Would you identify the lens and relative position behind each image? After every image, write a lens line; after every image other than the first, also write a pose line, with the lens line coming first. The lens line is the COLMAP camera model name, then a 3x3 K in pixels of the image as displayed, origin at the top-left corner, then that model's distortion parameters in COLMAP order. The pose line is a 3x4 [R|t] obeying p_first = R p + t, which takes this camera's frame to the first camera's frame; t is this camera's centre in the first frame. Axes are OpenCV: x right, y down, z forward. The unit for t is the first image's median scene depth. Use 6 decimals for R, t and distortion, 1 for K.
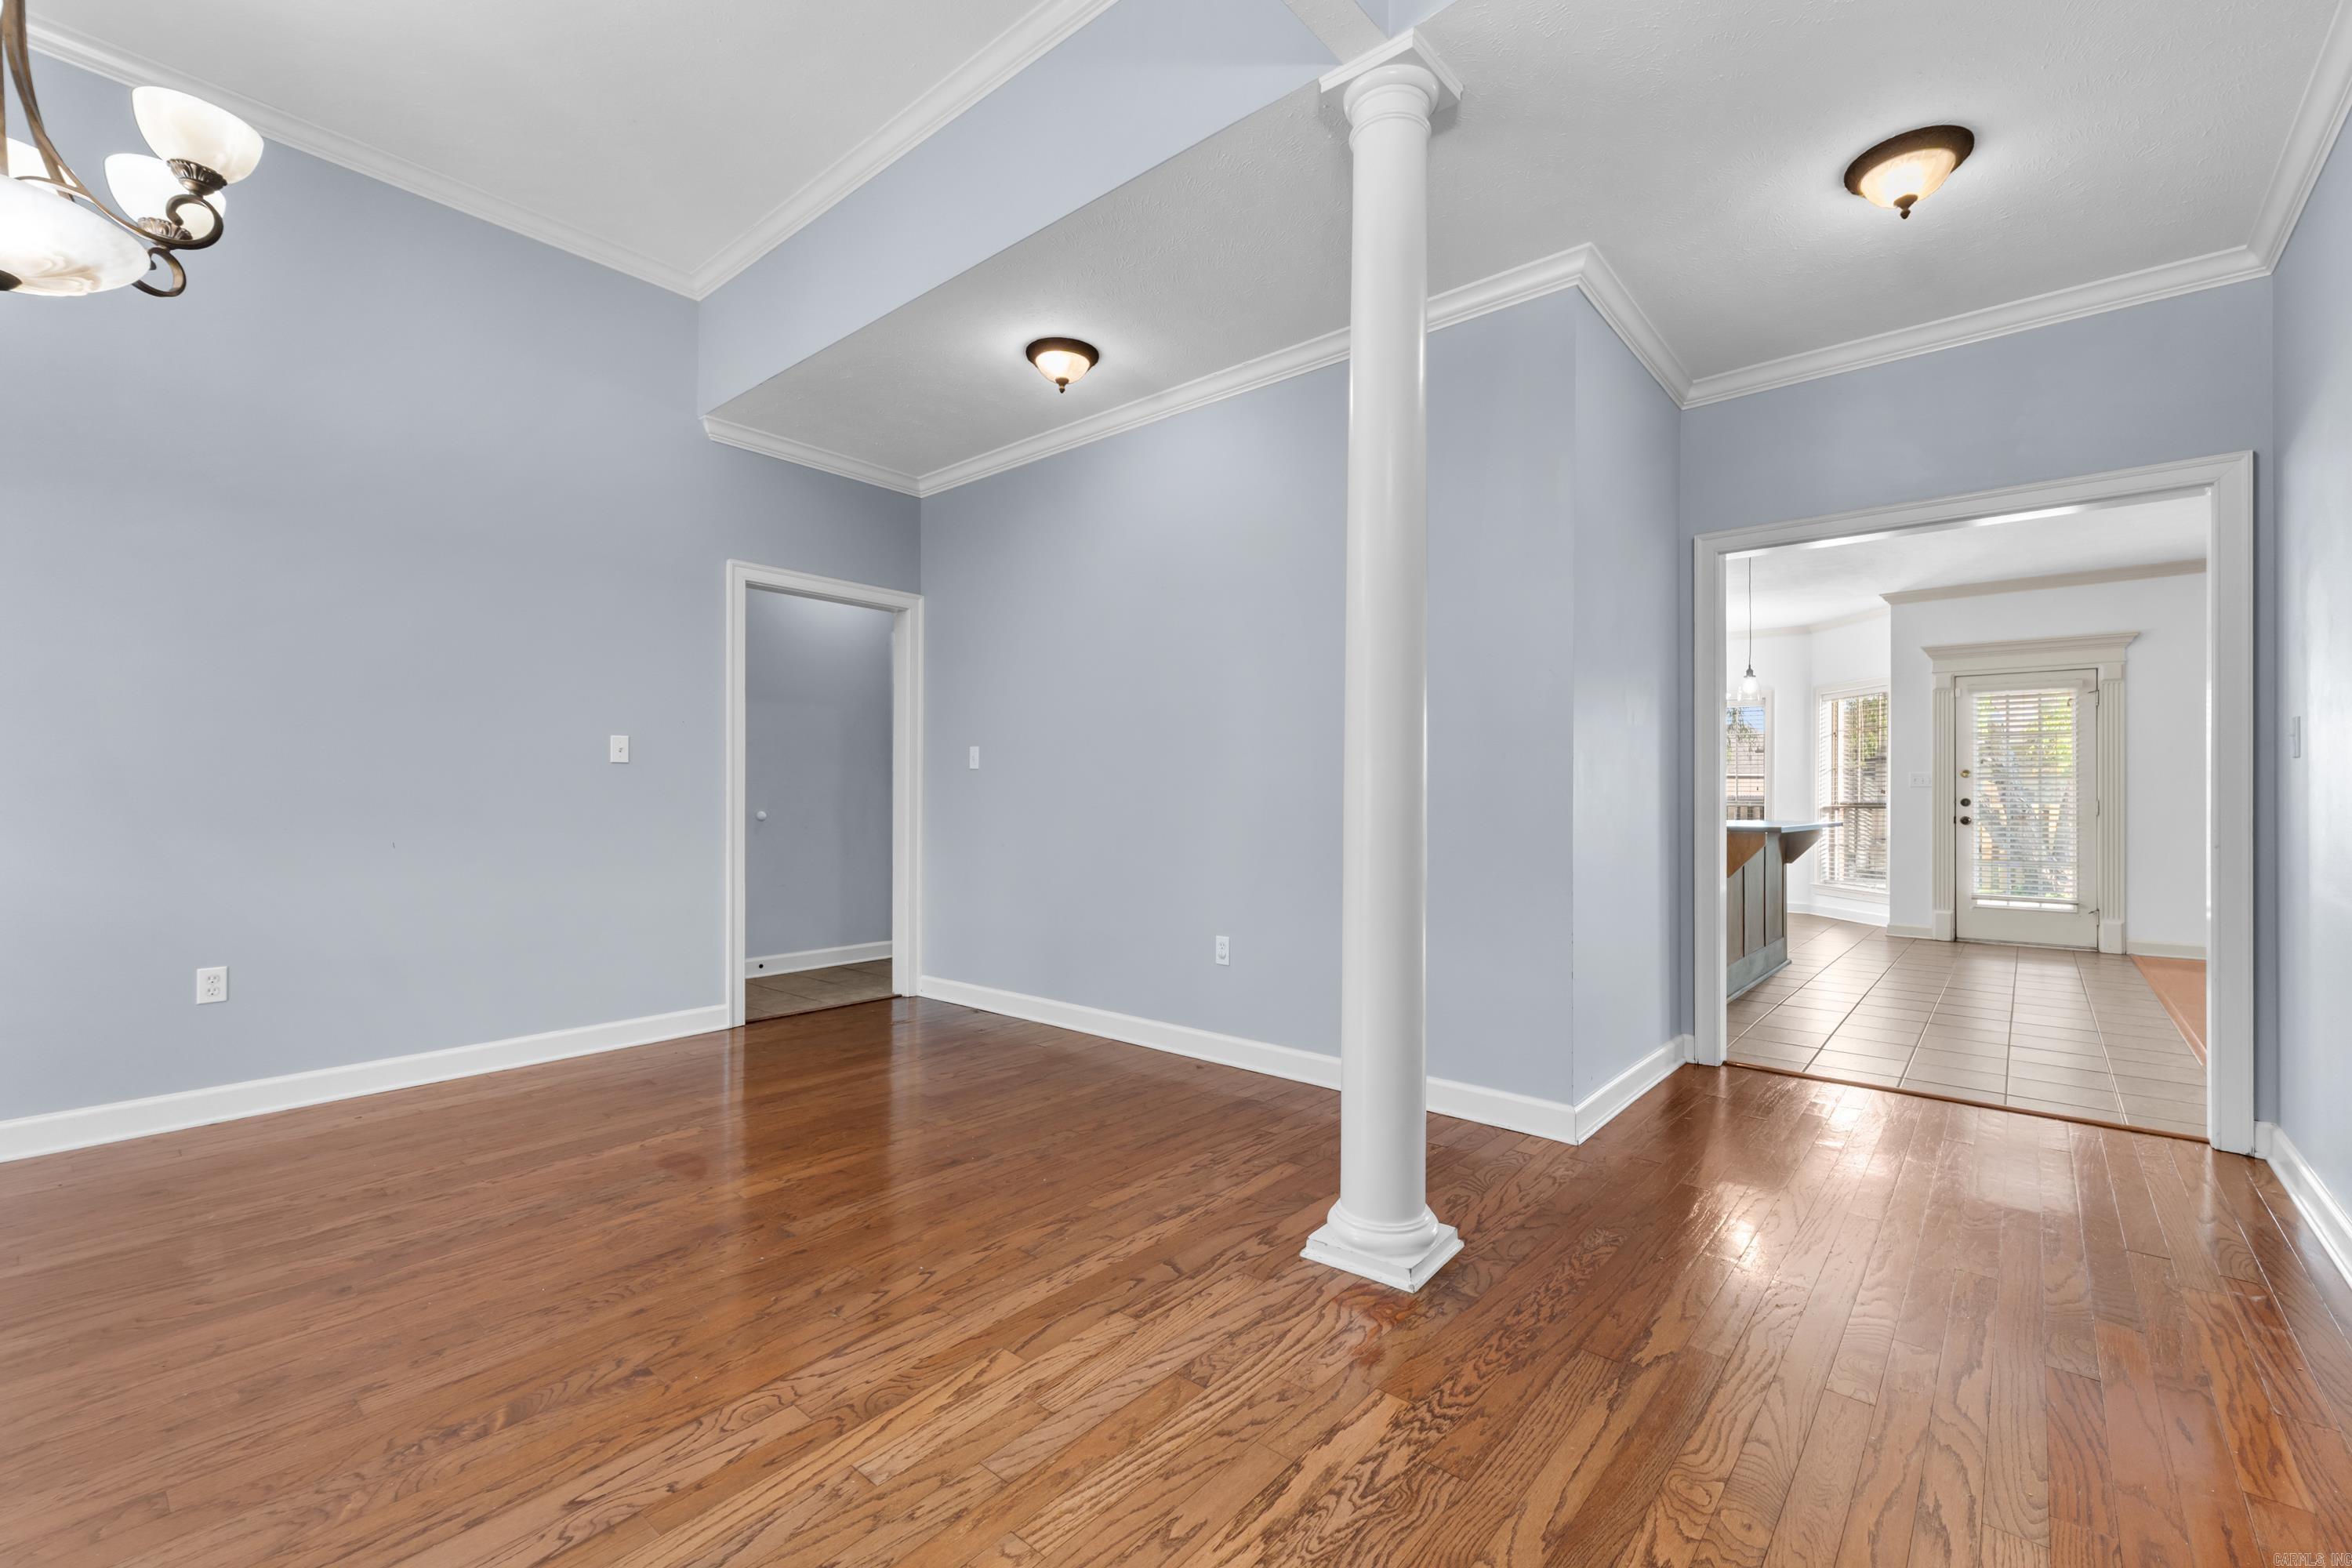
lens RADIAL K [[1003.9, 0, 1186.5], [0, 1003.9, 798.8], [0, 0, 1]] dist [-0.001665, -0.000798]
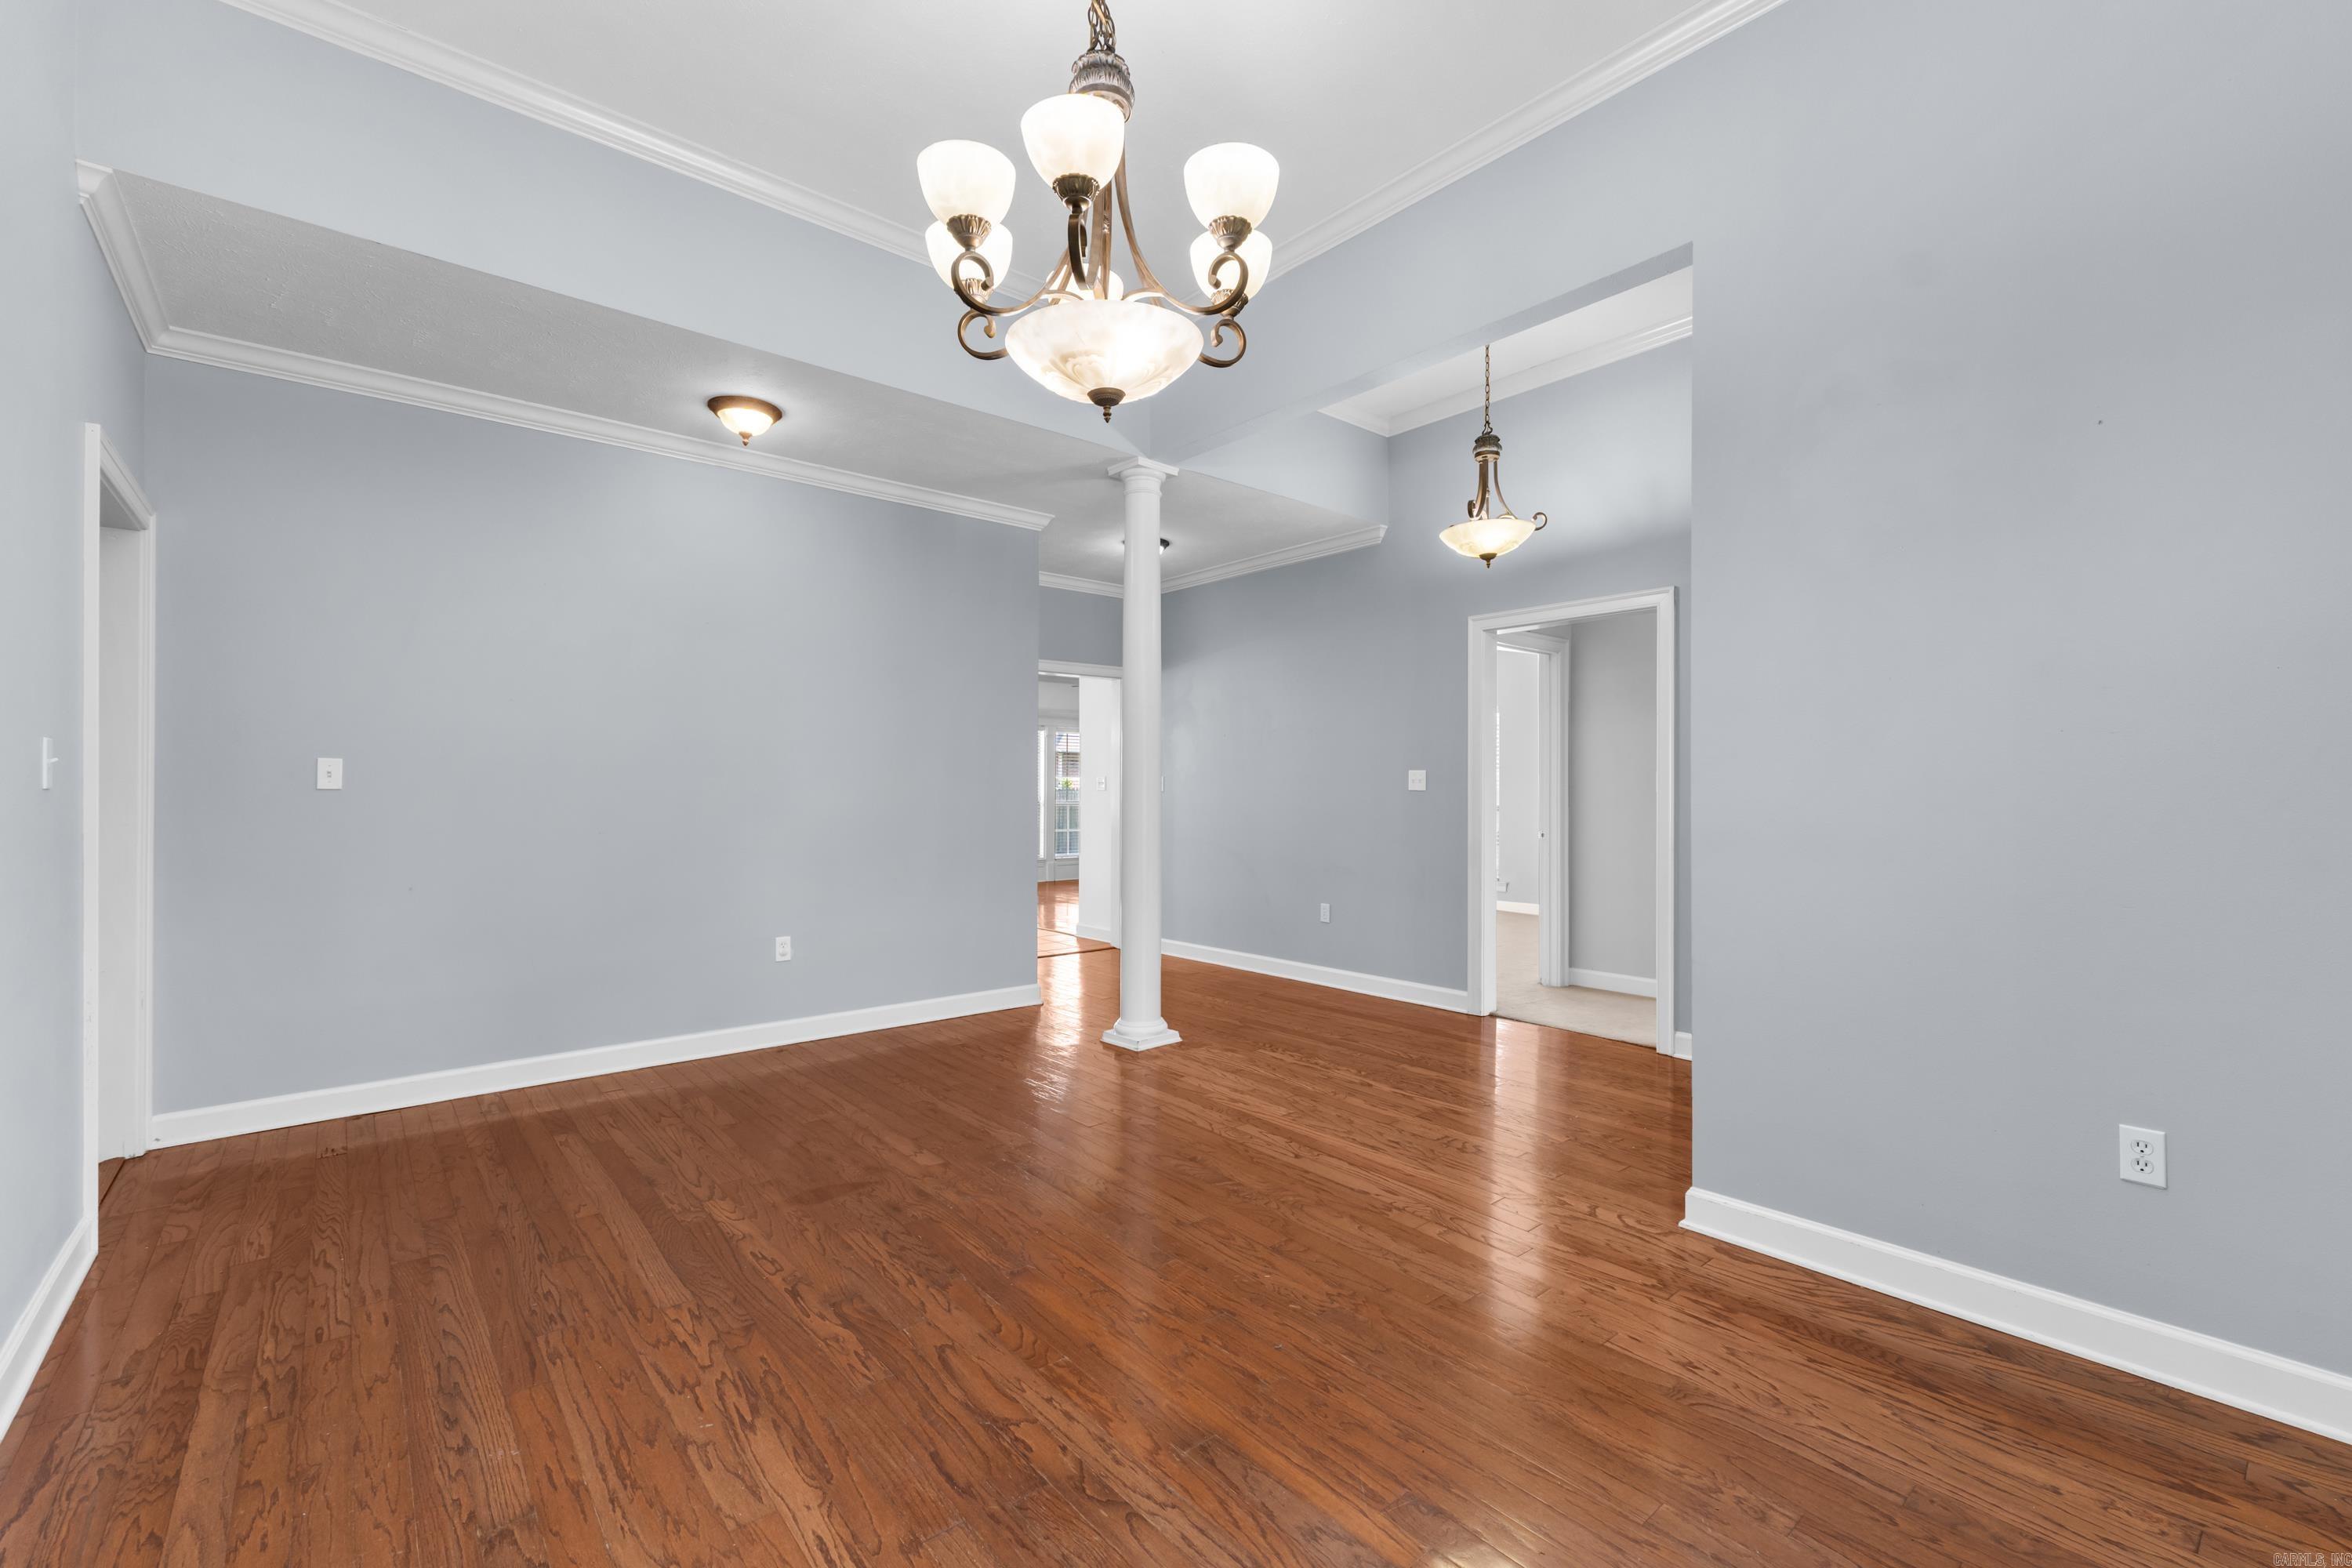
lens RADIAL K [[1003.9, 0, 1190.3], [0, 1003.9, 771.6], [0, 0, 1]] dist [-0.001665, -0.000798]
pose [[0.174974, 0.004280, 0.984564, -2.318985], [0.006018, 0.999967, -0.005416, -0.113383], [-0.984555, 0.006873, 0.174942, 0.683718]]
